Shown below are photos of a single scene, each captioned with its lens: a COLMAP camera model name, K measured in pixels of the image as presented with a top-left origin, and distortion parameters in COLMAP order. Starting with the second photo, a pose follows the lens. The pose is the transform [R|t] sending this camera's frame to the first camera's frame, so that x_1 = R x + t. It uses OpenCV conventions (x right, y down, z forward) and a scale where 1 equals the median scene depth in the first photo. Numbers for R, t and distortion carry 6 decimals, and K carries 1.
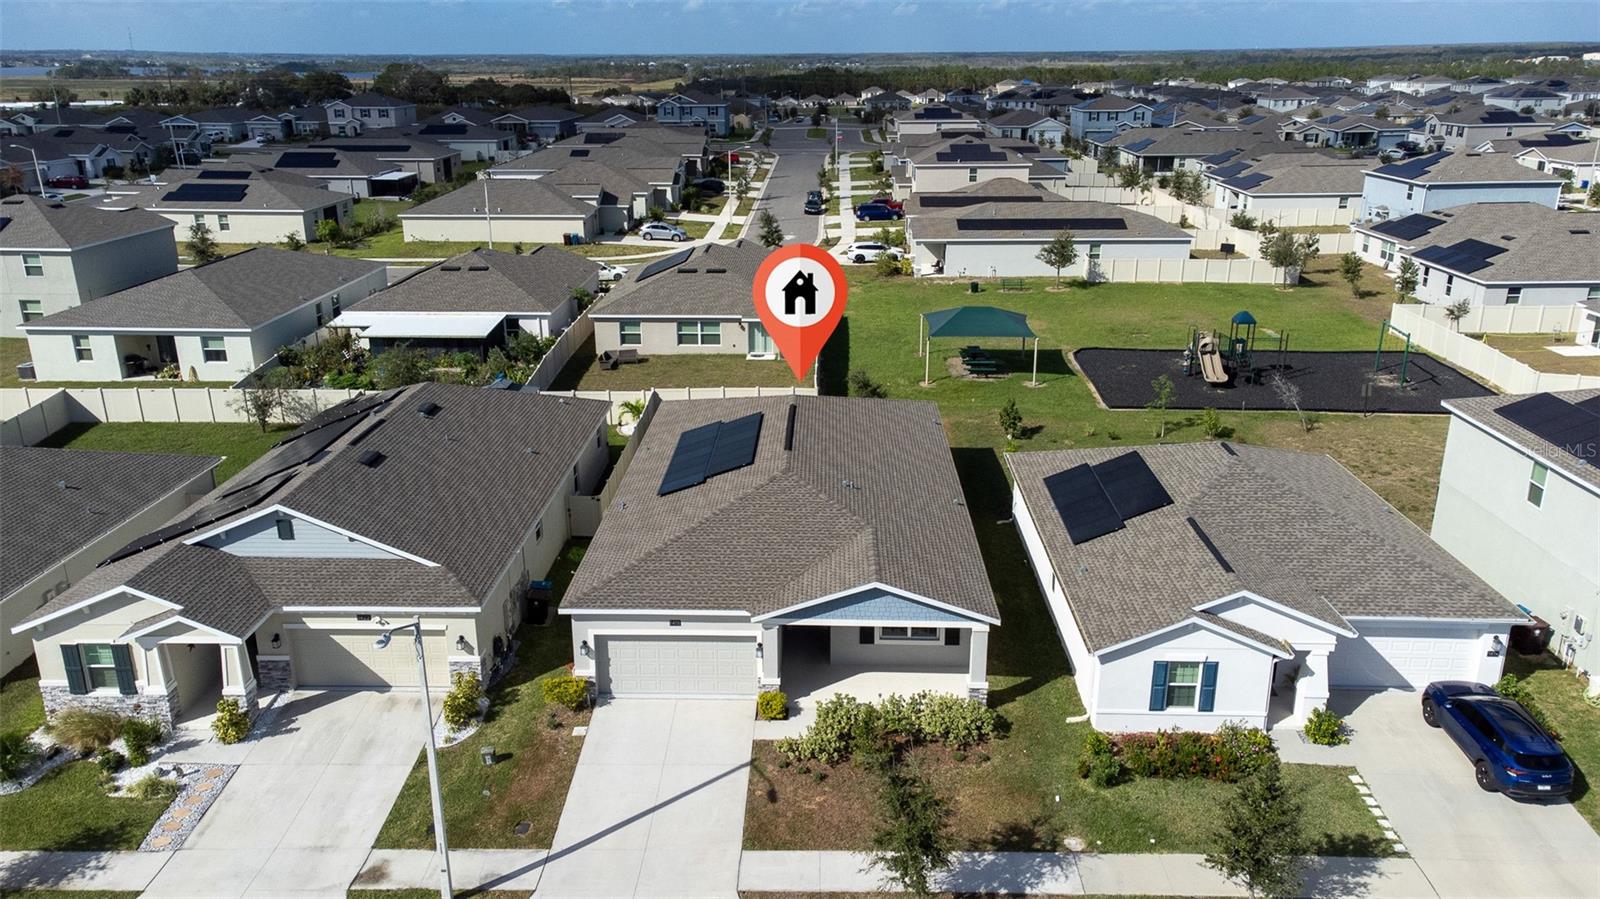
lens RADIAL K [[1192.3, 0, 800.0], [0, 1192.3, 449.5], [0, 0, 1]] dist [0.027612, 0.041338]
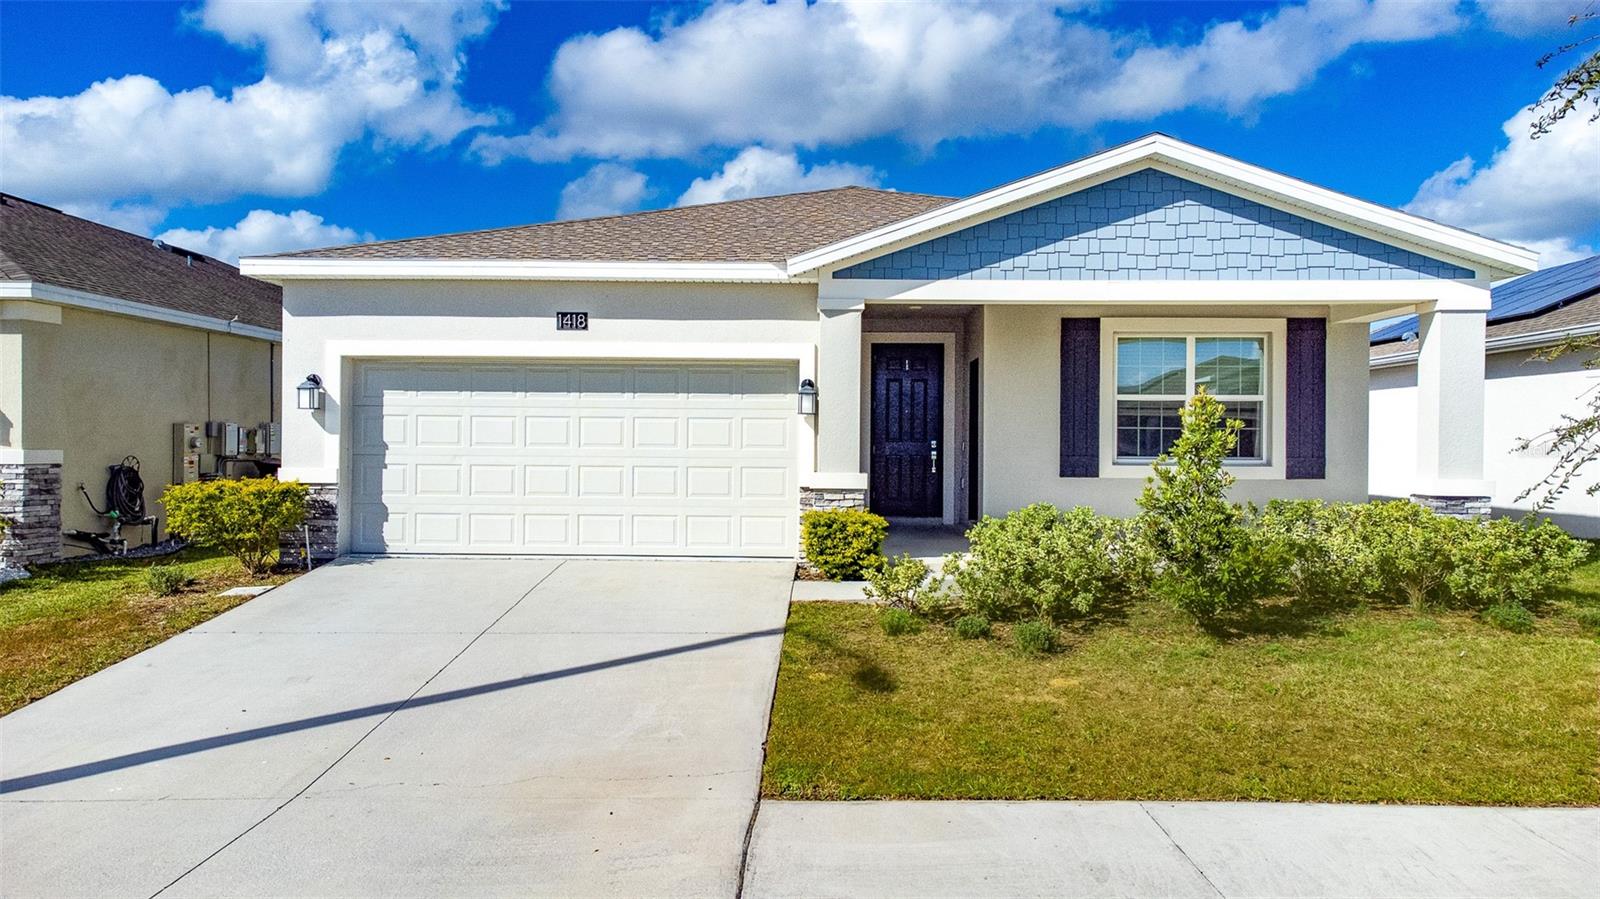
lens RADIAL K [[1192.3, 0, 800.0], [0, 1192.3, 449.5], [0, 0, 1]] dist [0.027612, 0.041338]
pose [[0.999905, 0.013748, 0.001237, -0.035509], [-0.012674, 0.949939, -0.312179, 0.285710], [-0.005467, 0.312133, 0.950023, 0.655807]]
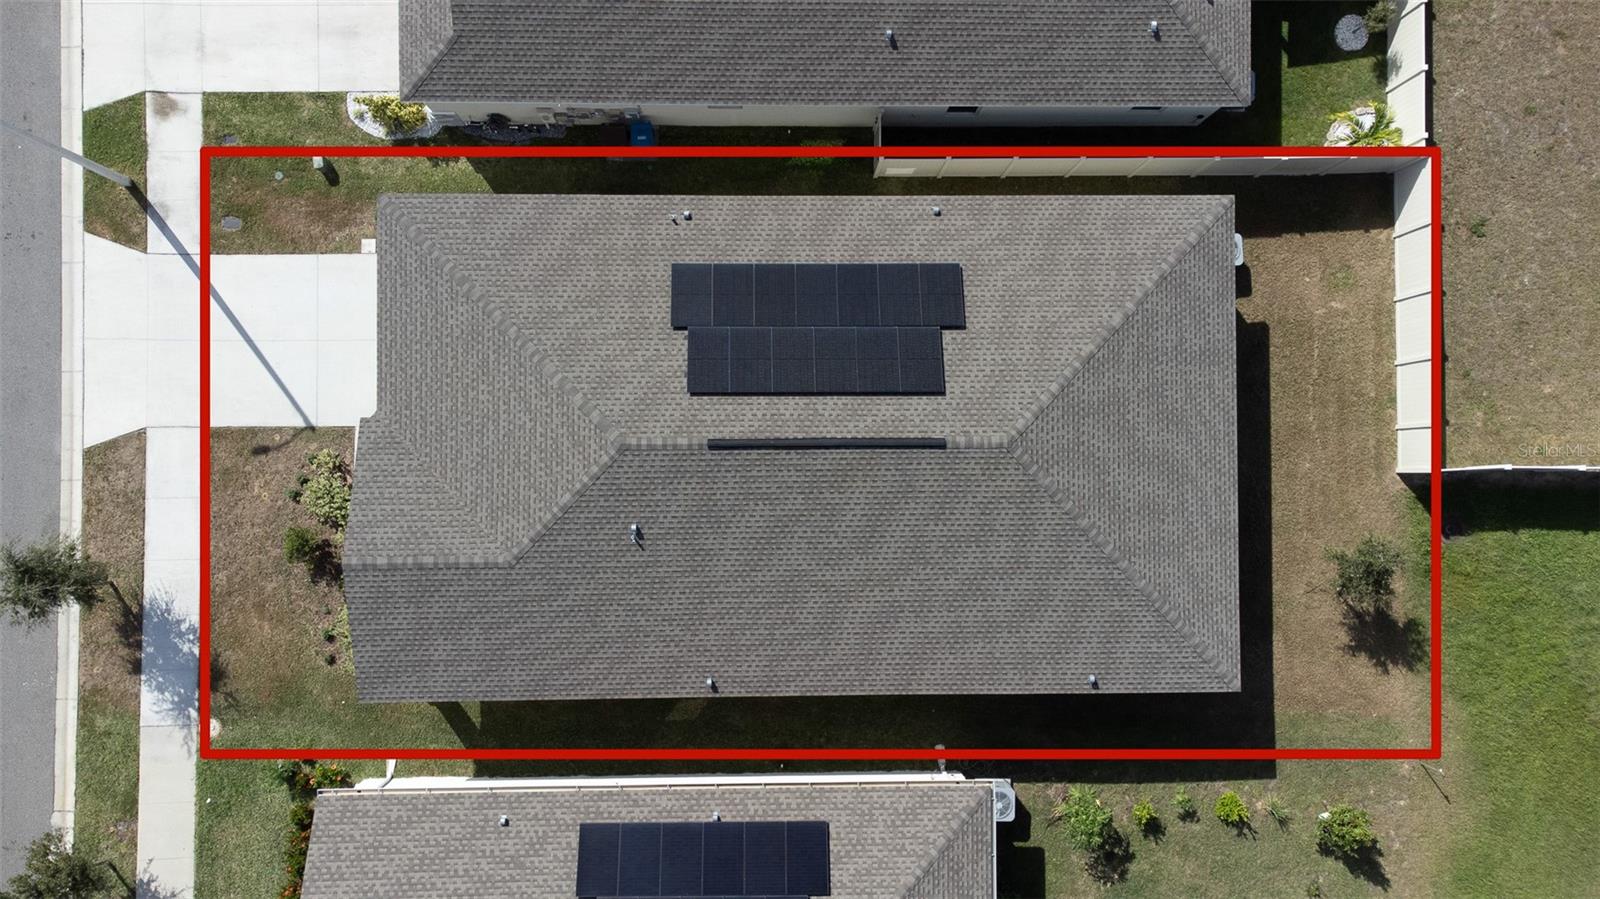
lens RADIAL K [[1181.6, 0, 800.0], [0, 1181.6, 449.5], [0, 0, 1]] dist [0.050519, 0.006076]
pose [[0.031798, 0.999425, -0.011777, 0.002524], [-0.343090, 0.021982, 0.939045, -0.750429], [0.938764, -0.025819, 0.343592, 0.951396]]
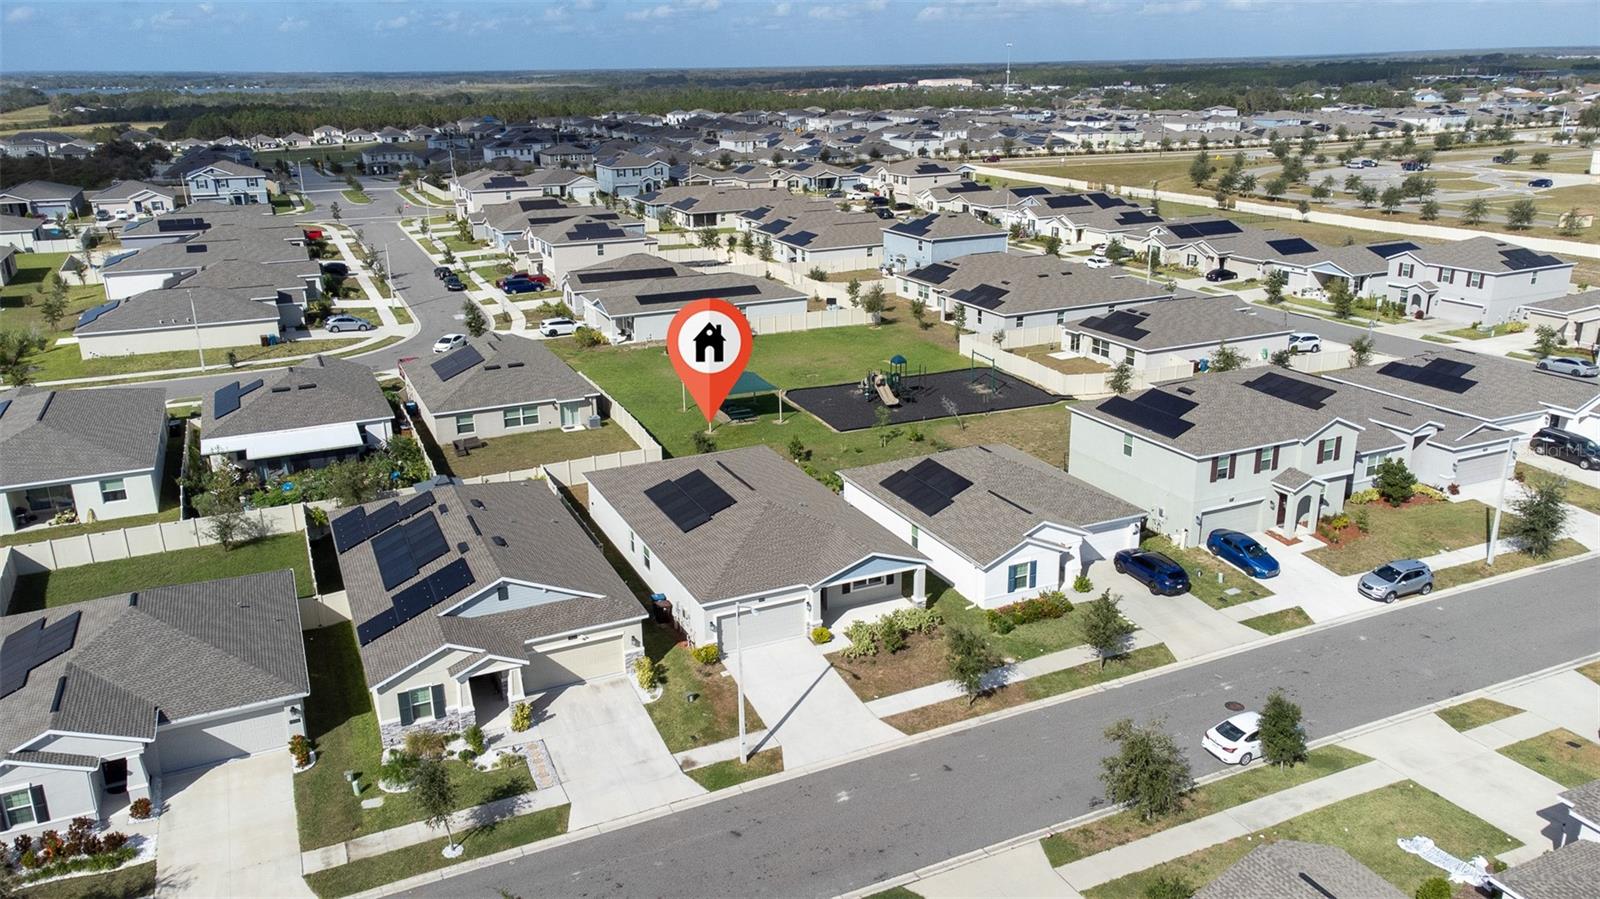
lens RADIAL K [[1181.6, 0, 800.0], [0, 1181.6, 449.5], [0, 0, 1]] dist [0.050519, 0.006076]
pose [[0.895036, -0.145341, 0.421648, -0.711654], [0.150609, 0.988371, 0.020989, -0.089437], [-0.419795, 0.044718, 0.906517, -0.534389]]
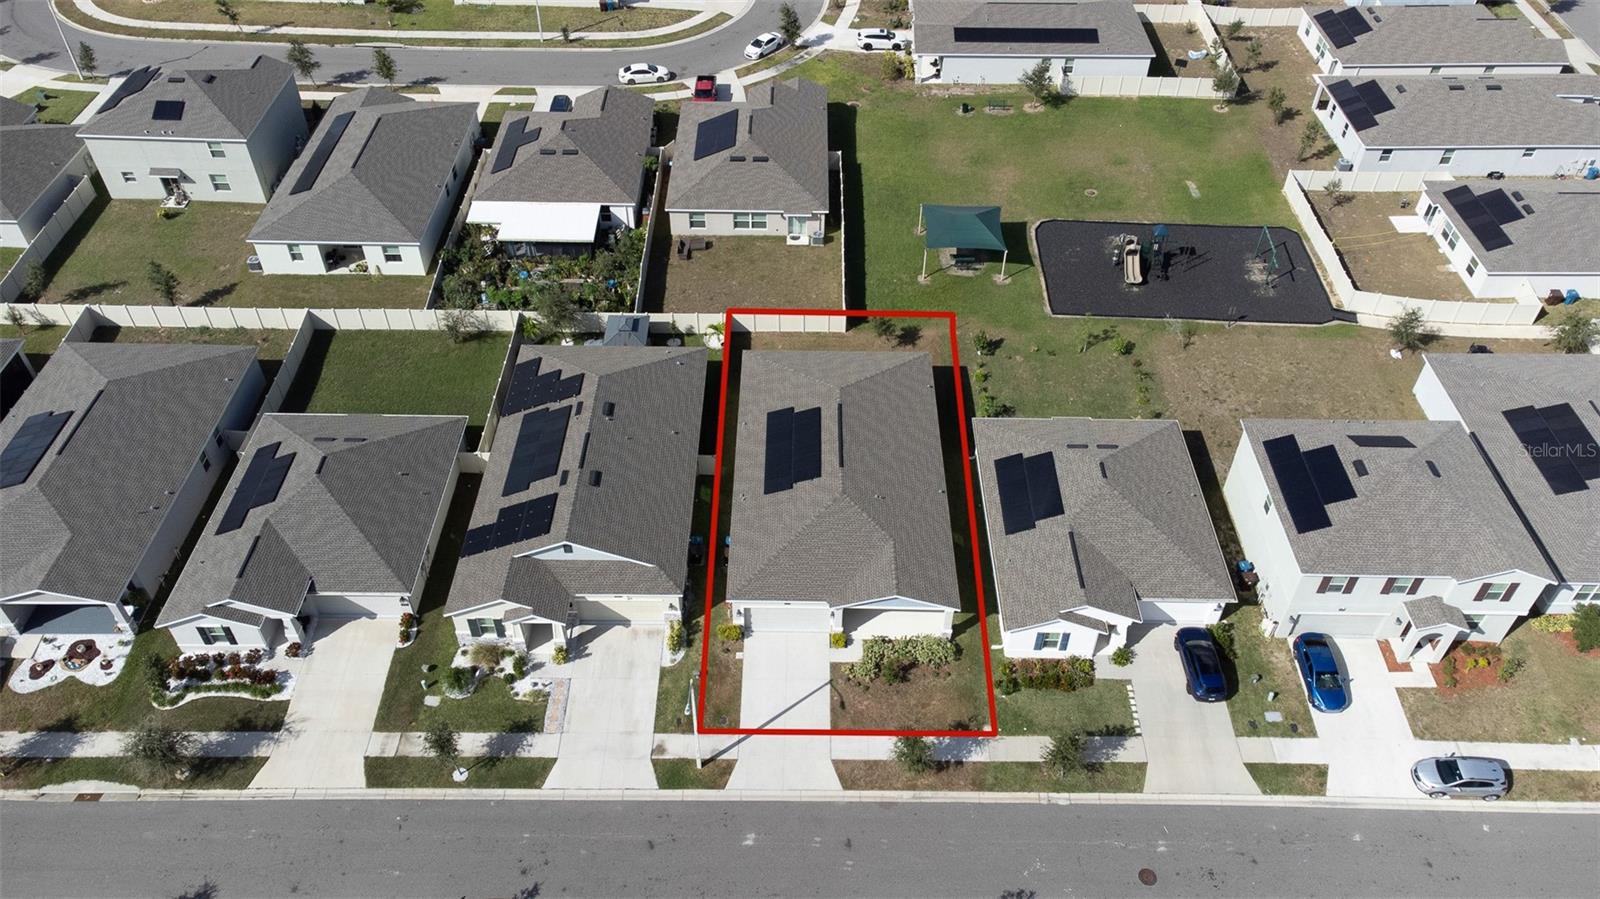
lens RADIAL K [[1192.3, 0, 800.0], [0, 1192.3, 449.5], [0, 0, 1]] dist [0.027612, 0.041338]
pose [[0.999697, -0.005151, 0.024059, -0.125570], [-0.005436, 0.907440, 0.420147, -0.837040], [-0.023996, -0.420150, 0.907137, -0.579660]]
